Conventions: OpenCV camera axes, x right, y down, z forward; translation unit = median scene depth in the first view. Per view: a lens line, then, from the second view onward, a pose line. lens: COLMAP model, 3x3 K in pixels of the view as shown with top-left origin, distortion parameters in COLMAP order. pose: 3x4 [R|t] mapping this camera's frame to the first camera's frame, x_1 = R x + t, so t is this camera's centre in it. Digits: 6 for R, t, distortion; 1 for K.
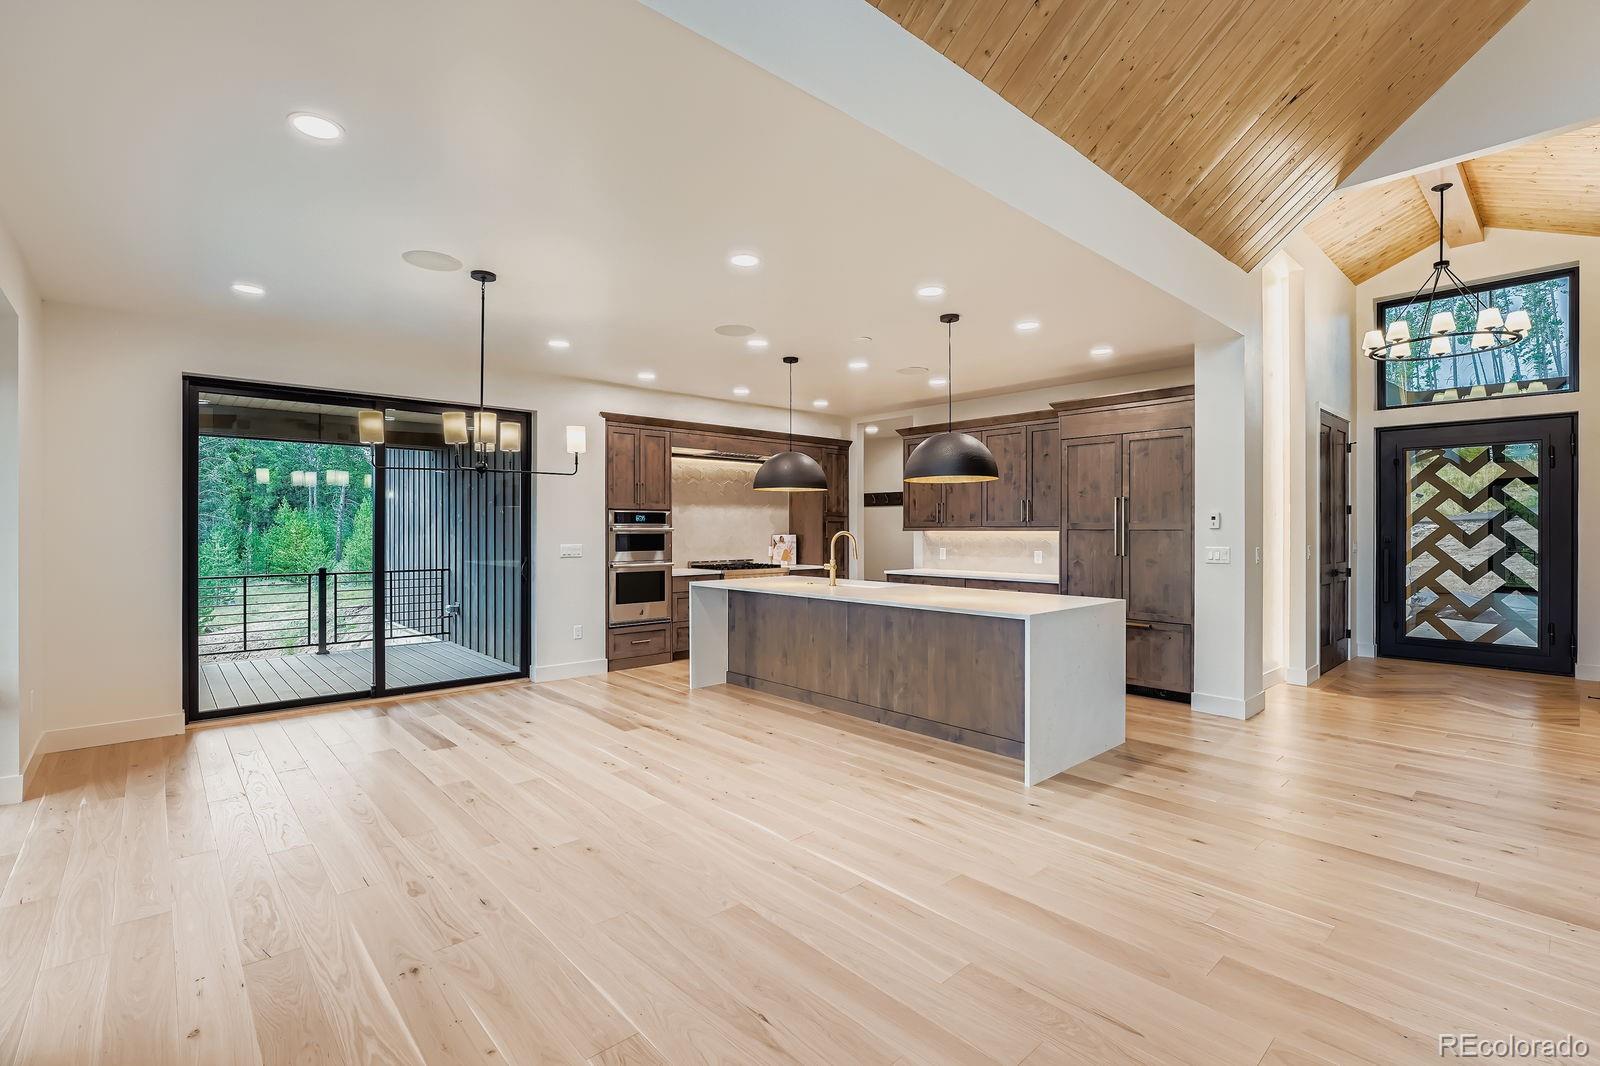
lens RADIAL K [[725.3, 0, 801.8], [0, 725.3, 531.0], [0, 0, 1]] dist [-0.020422, 0.004238]
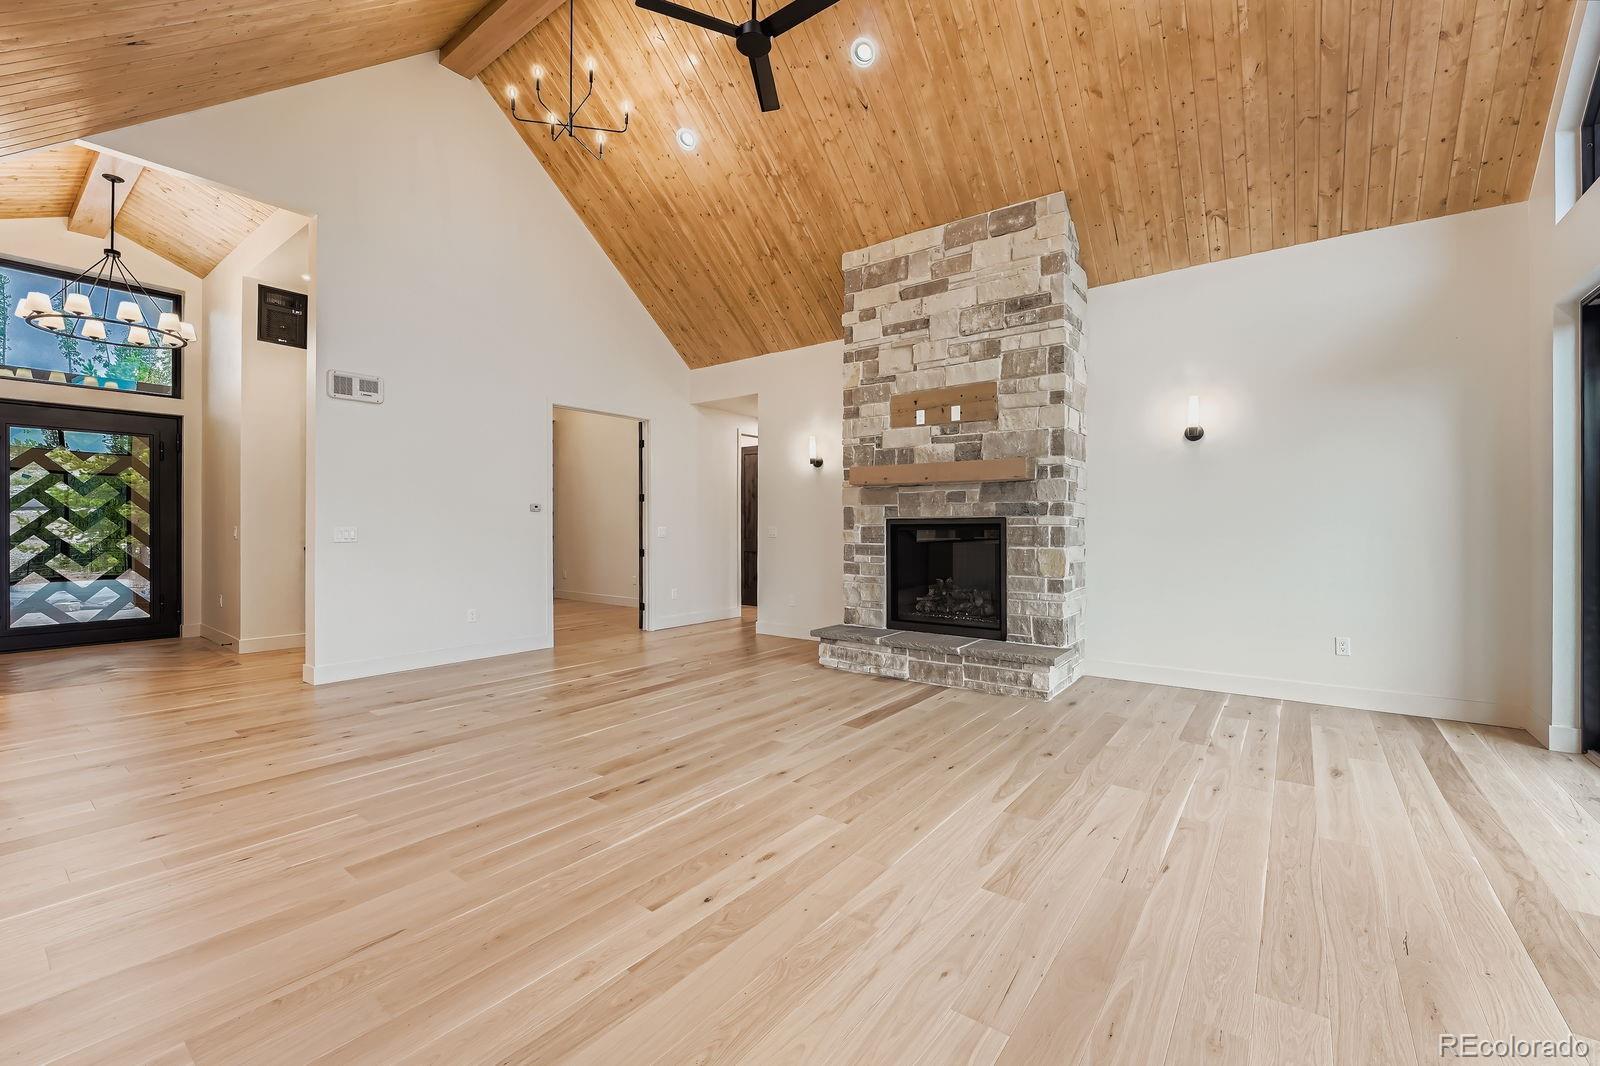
lens RADIAL K [[655.9, 0, 808.6], [0, 655.9, 531.7], [0, 0, 1]] dist [-0.013322, 0.000833]
pose [[-0.190277, -0.007622, 0.981701, -0.219054], [0.002700, 0.999962, 0.008288, 0.025422], [-0.981727, 0.004227, -0.190250, 0.194944]]
